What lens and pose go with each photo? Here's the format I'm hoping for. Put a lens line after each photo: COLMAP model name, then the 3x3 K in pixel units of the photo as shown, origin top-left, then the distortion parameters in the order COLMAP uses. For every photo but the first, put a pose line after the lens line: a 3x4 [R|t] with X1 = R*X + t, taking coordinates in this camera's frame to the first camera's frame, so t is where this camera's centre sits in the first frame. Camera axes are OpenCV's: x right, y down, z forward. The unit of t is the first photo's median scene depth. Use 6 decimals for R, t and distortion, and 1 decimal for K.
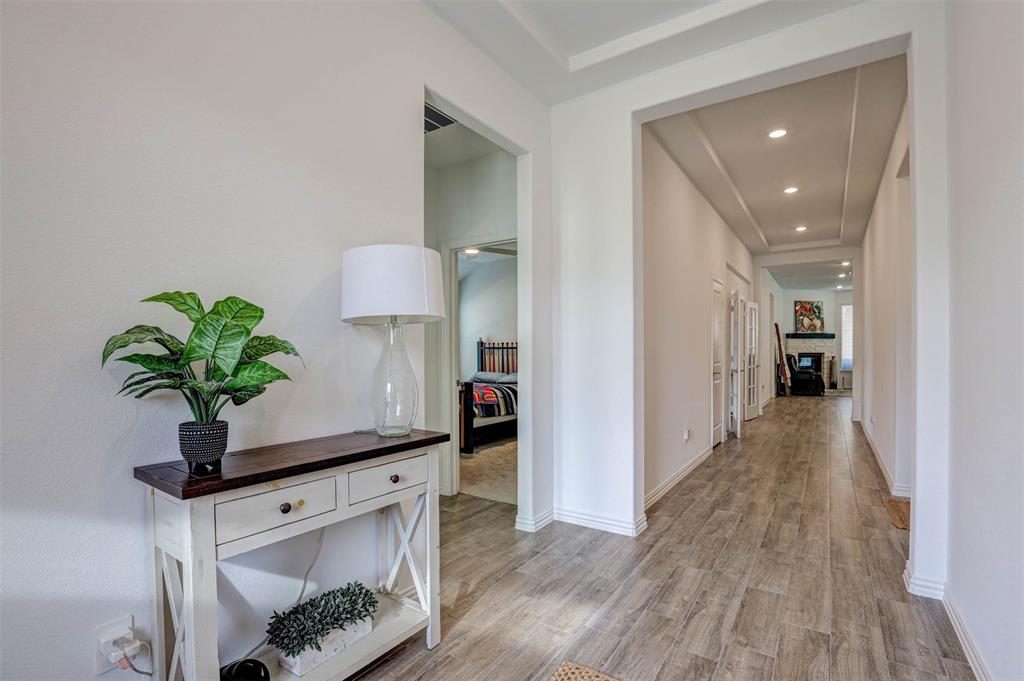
lens RADIAL K [[475.5, 0, 514.5], [0, 475.5, 351.2], [0, 0, 1]] dist [-0.021772, 0.000559]
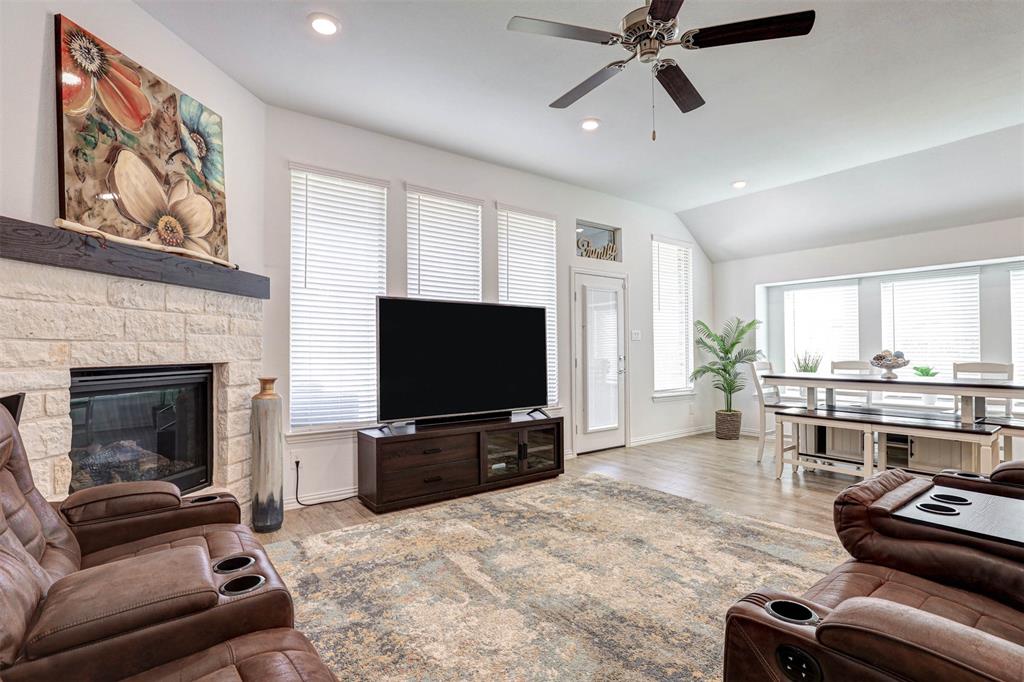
lens RADIAL K [[481.7, 0, 512.0], [0, 481.7, 341.0], [0, 0, 1]] dist [-0.028638, 0.000695]
pose [[0.336527, 0.015922, 0.941539, 0.504292], [0.001484, 0.999847, -0.017439, -0.001956], [-0.941673, 0.007266, 0.336452, 0.813653]]
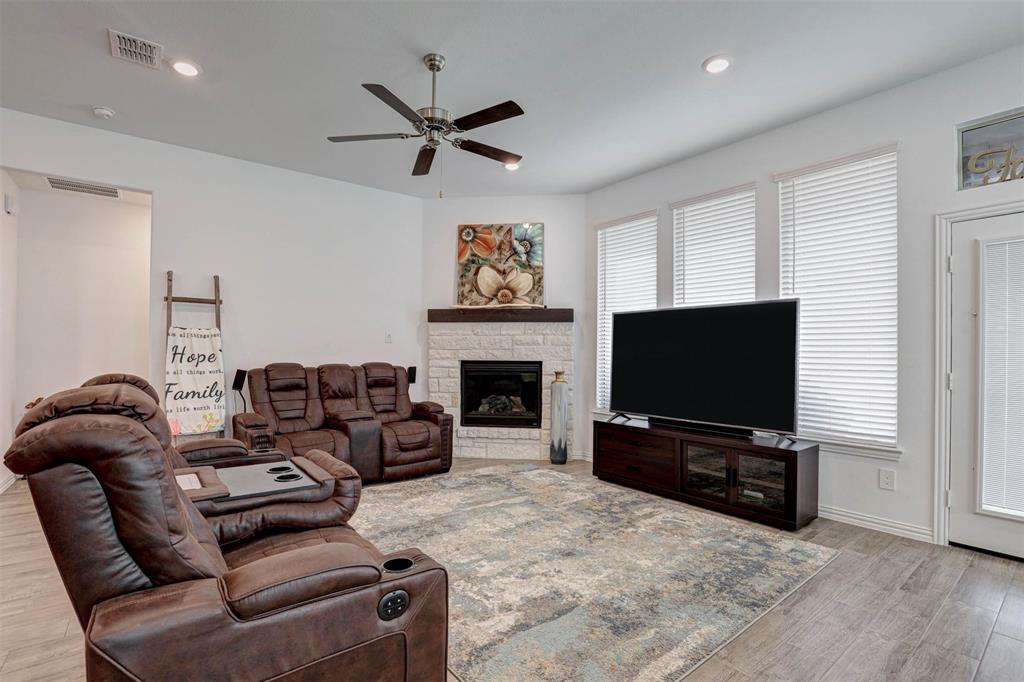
lens RADIAL K [[475.5, 0, 514.5], [0, 475.5, 351.7], [0, 0, 1]] dist [-0.021772, 0.000559]
pose [[0.953244, 0.005791, -0.302146, 0.752352], [-0.006305, 0.999980, -0.000726, -0.003265], [0.302136, 0.002597, 0.953261, 0.639368]]
